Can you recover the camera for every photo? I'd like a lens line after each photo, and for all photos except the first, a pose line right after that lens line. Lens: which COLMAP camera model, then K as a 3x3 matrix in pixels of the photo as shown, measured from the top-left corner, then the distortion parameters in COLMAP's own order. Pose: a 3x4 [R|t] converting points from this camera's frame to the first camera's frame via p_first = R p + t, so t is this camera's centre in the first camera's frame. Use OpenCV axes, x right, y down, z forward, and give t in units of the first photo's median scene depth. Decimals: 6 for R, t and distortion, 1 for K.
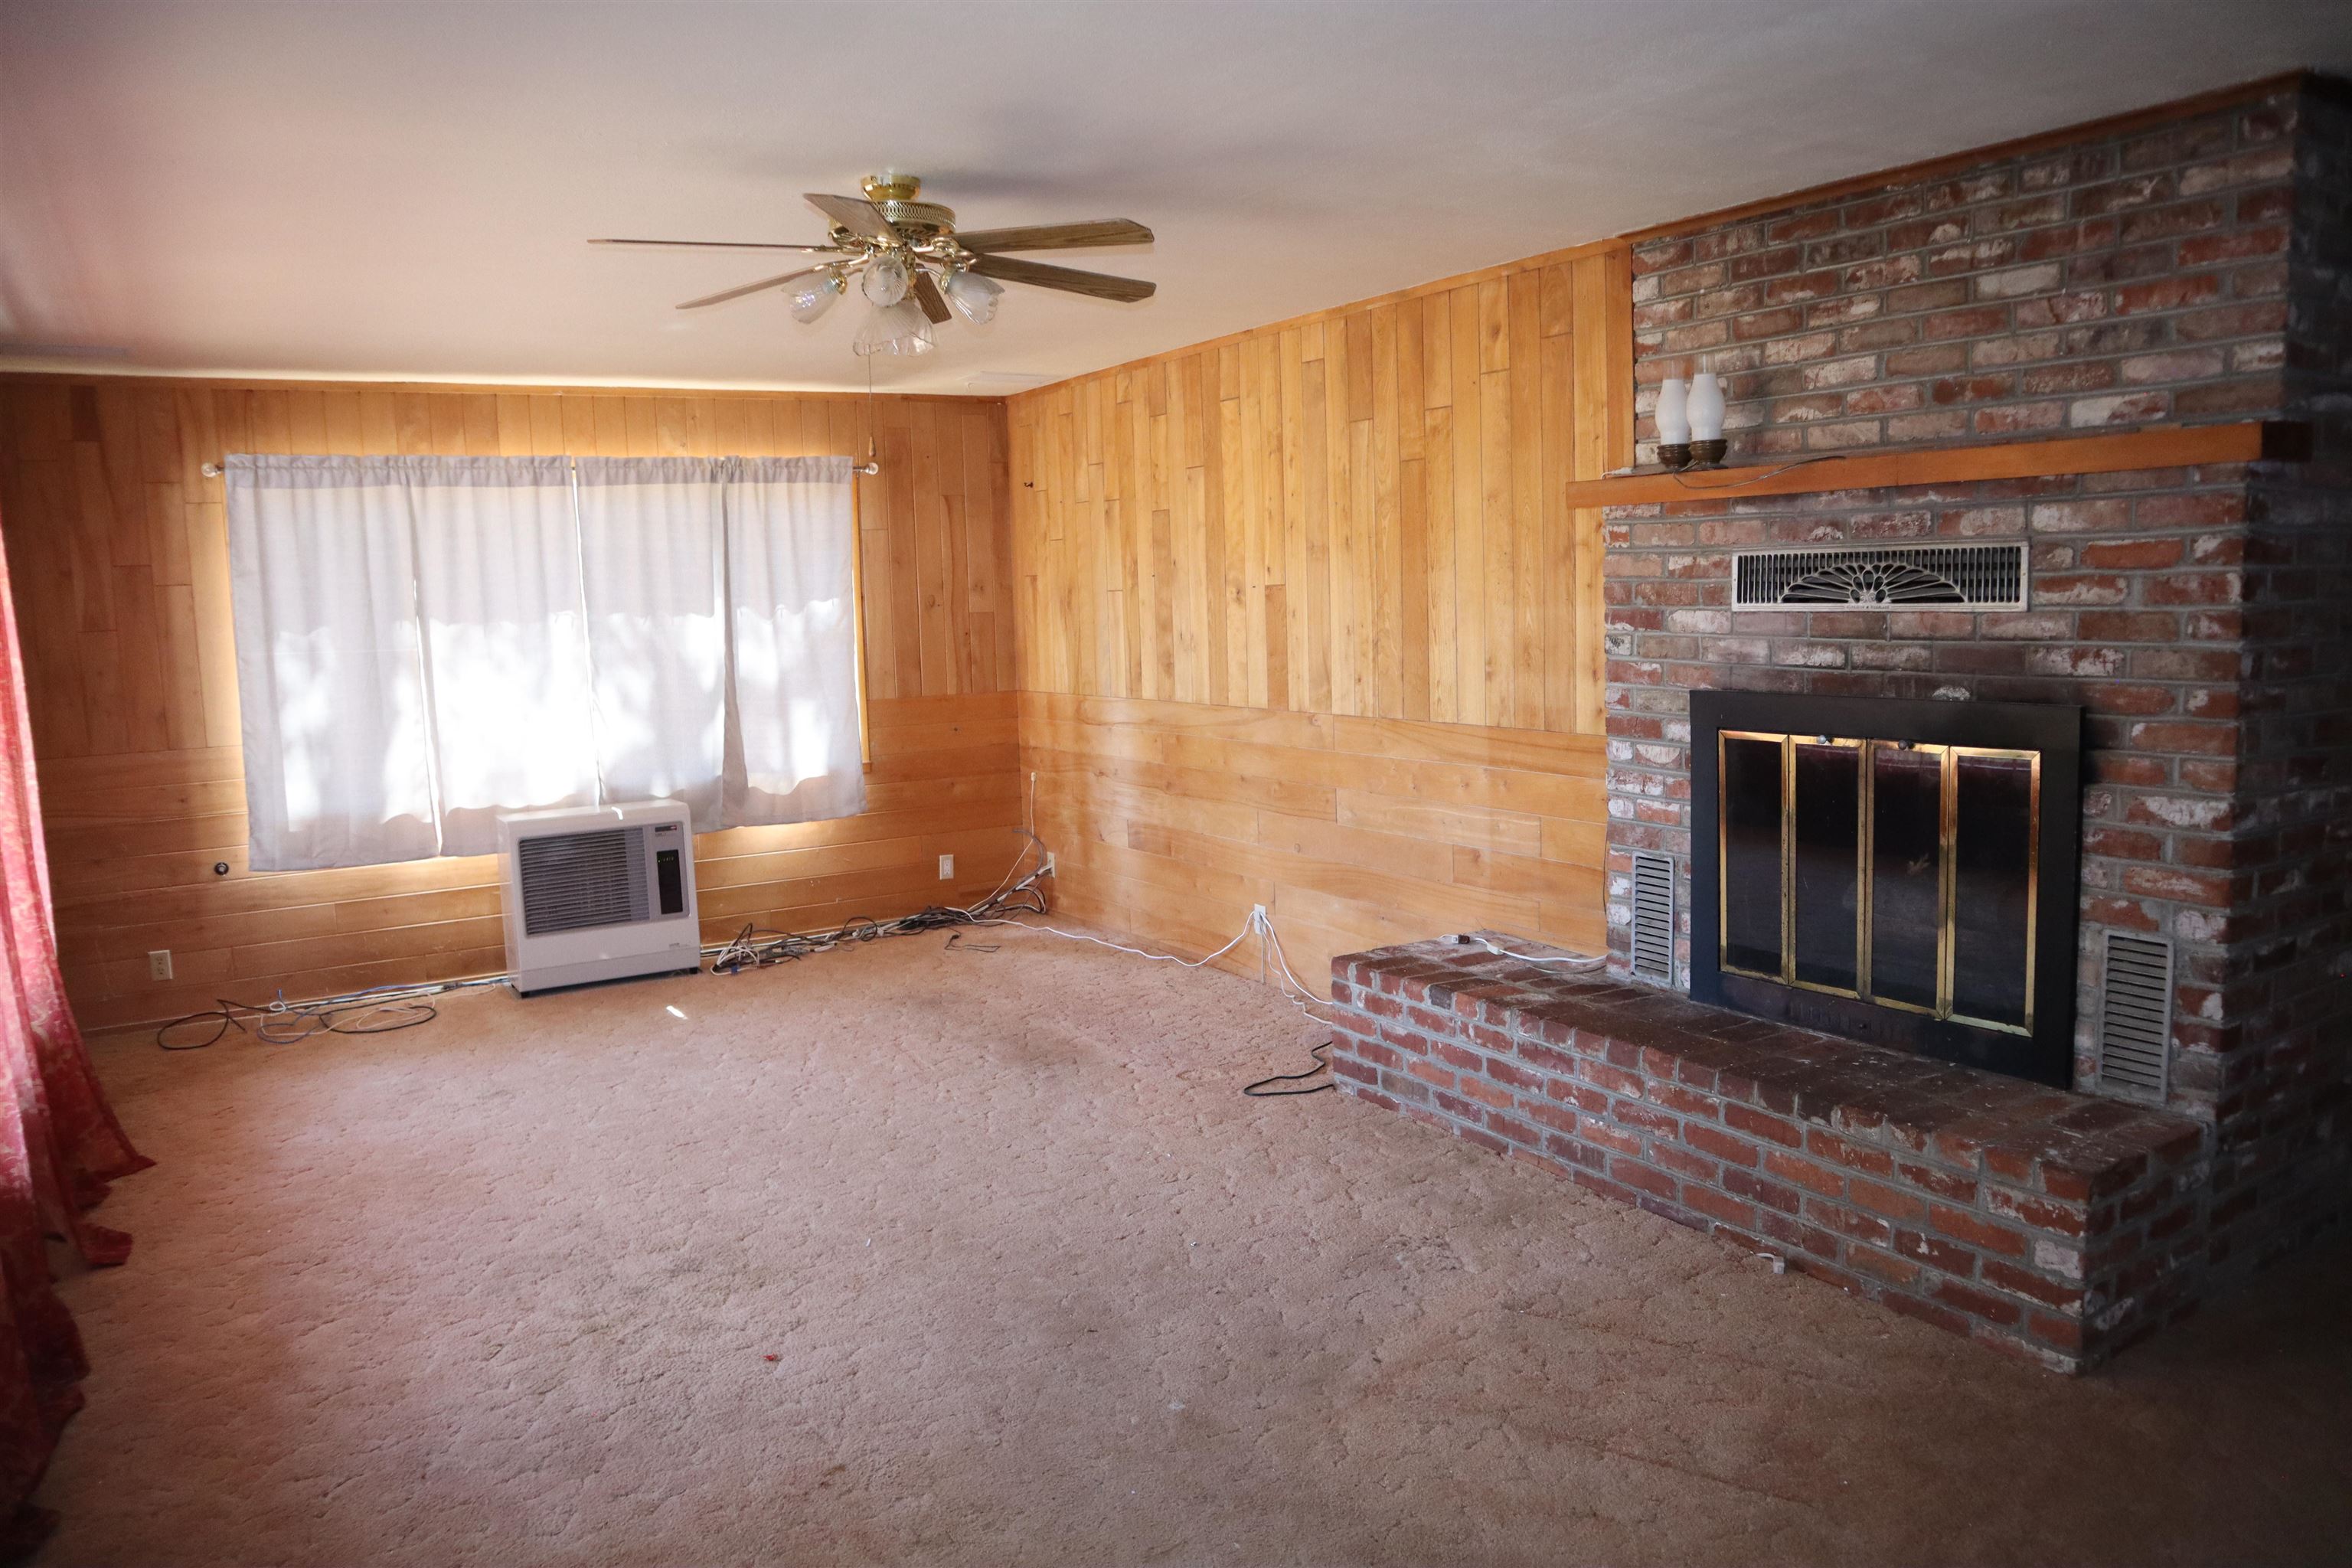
lens RADIAL K [[1625.8, 0, 1167.9], [0, 1625.8, 785.3], [0, 0, 1]] dist [-0.125288, 0.079561]
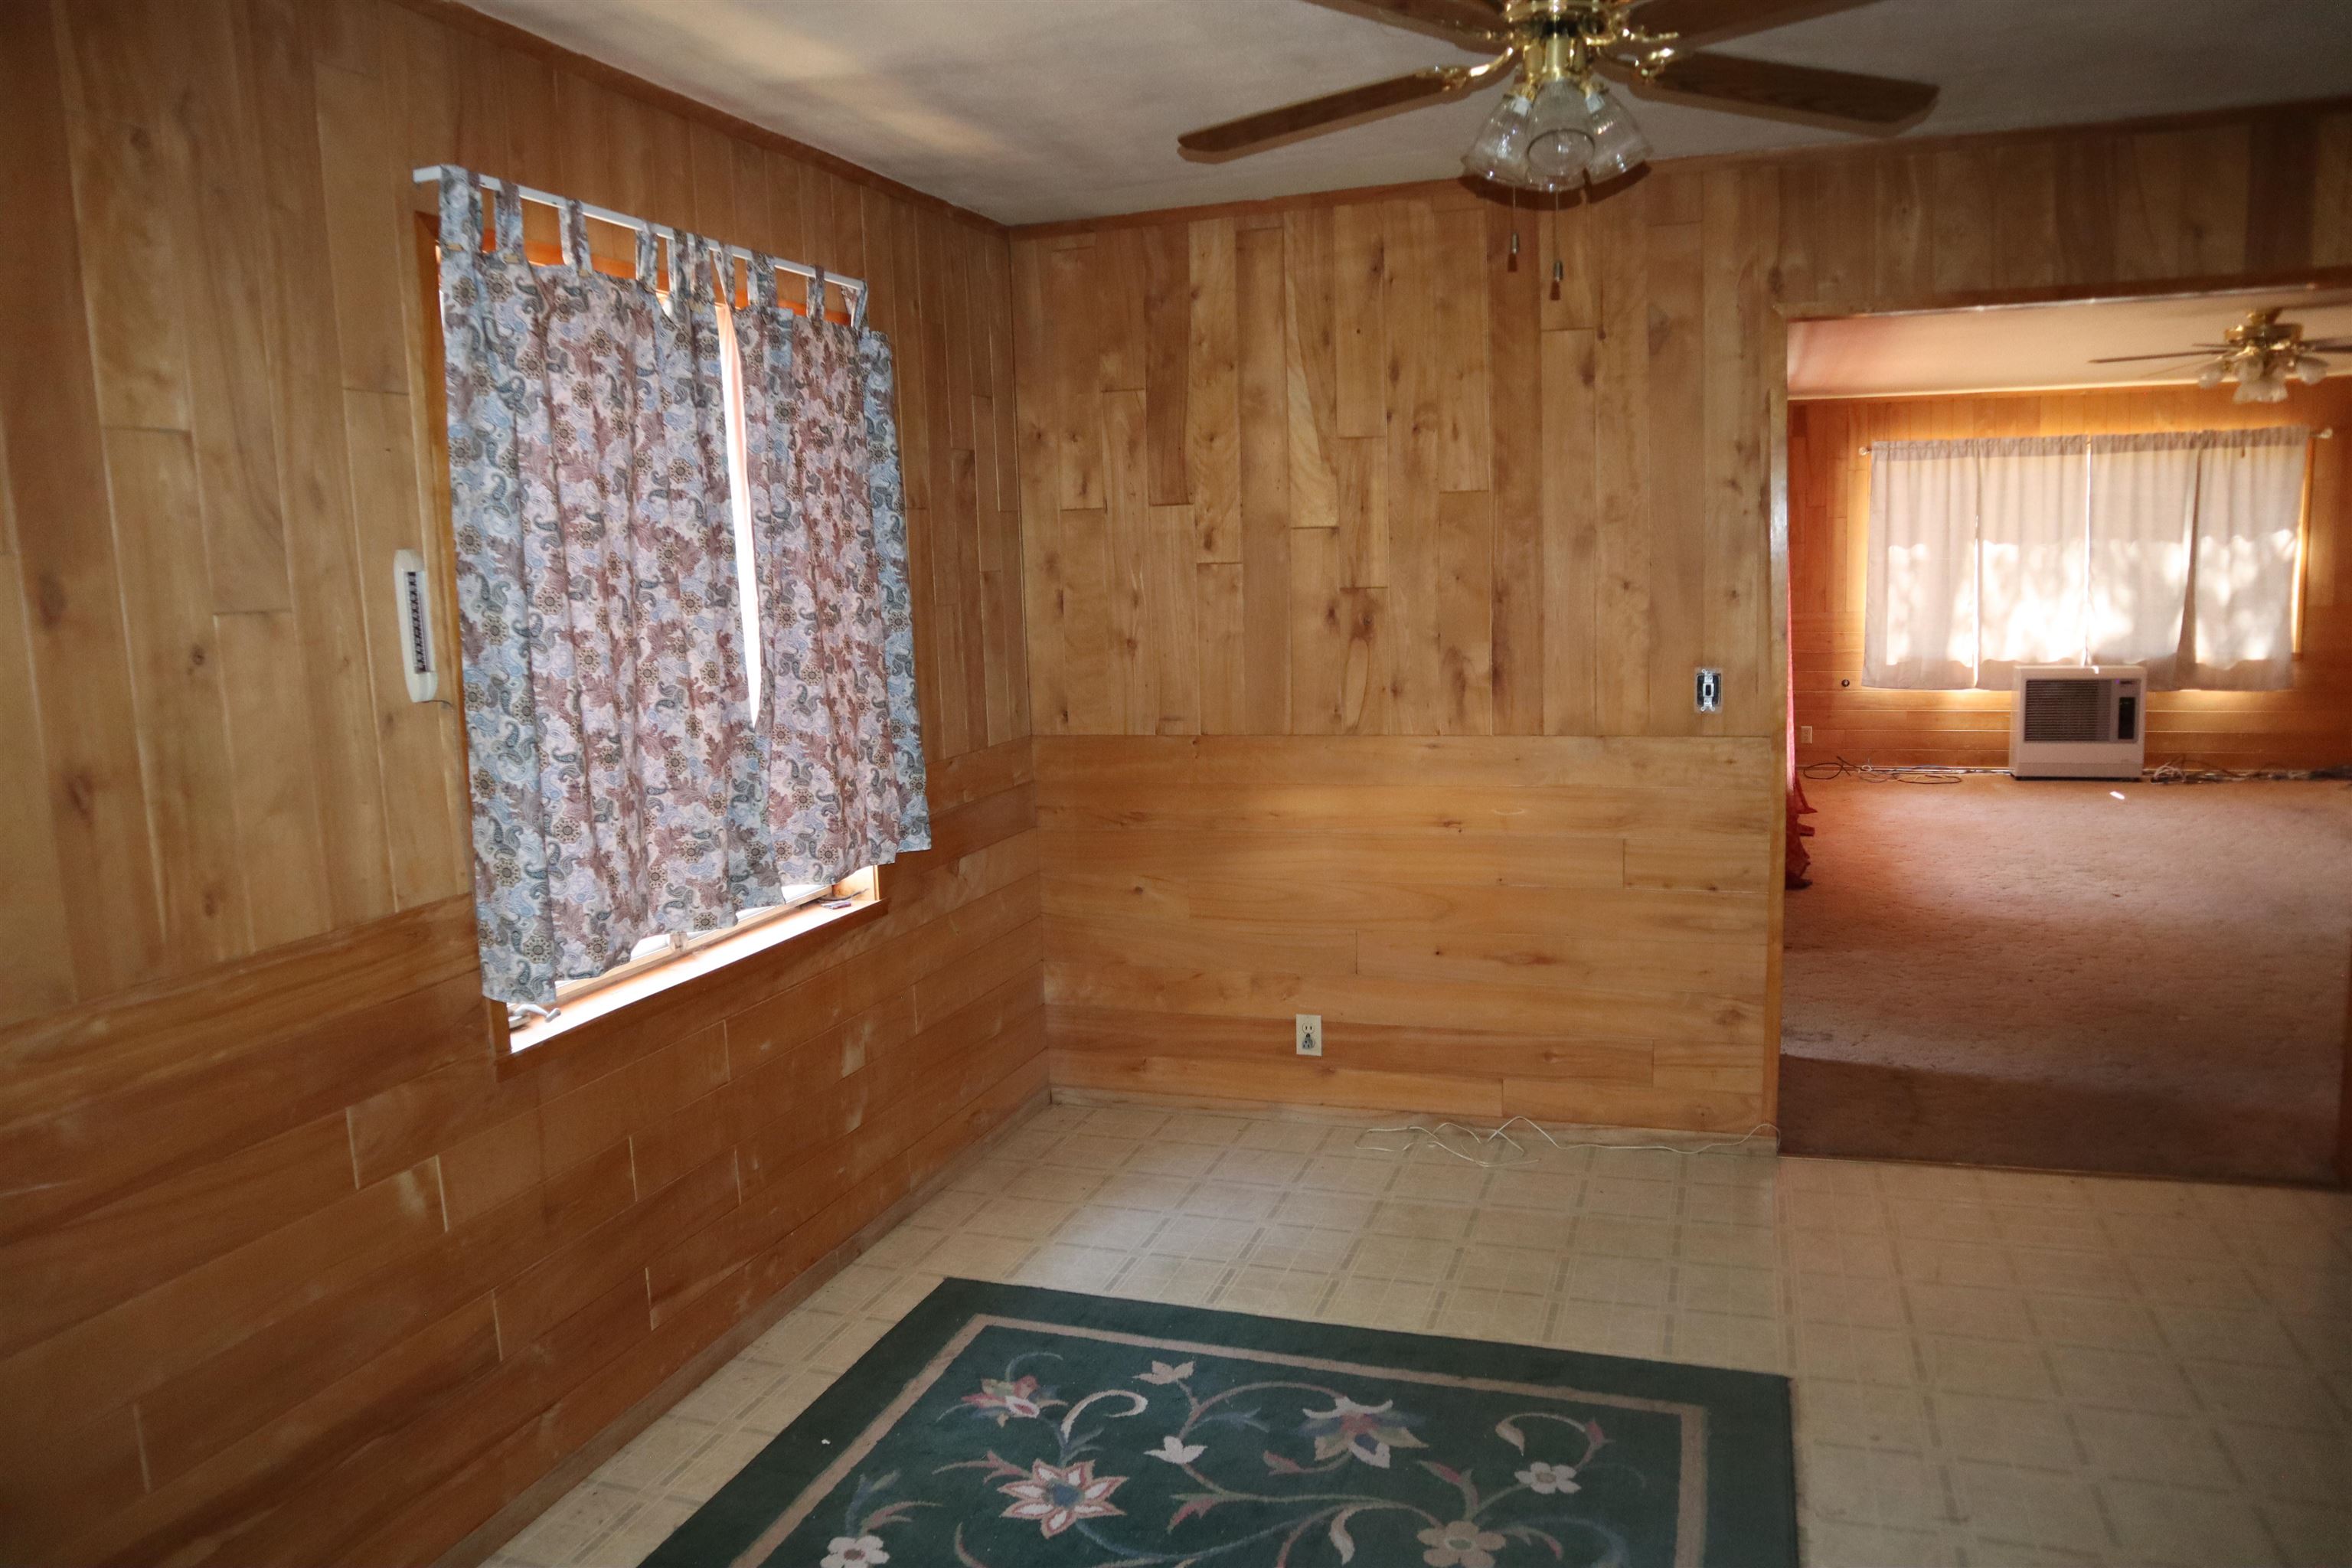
lens RADIAL K [[1625.8, 0, 1167.9], [0, 1625.8, 785.3], [0, 0, 1]] dist [-0.125288, 0.079561]
pose [[0.628012, 0.117951, -0.769213, 0.267080], [-0.078833, 0.993005, 0.087905, 0.064949], [0.774201, 0.005434, 0.632917, -0.634276]]
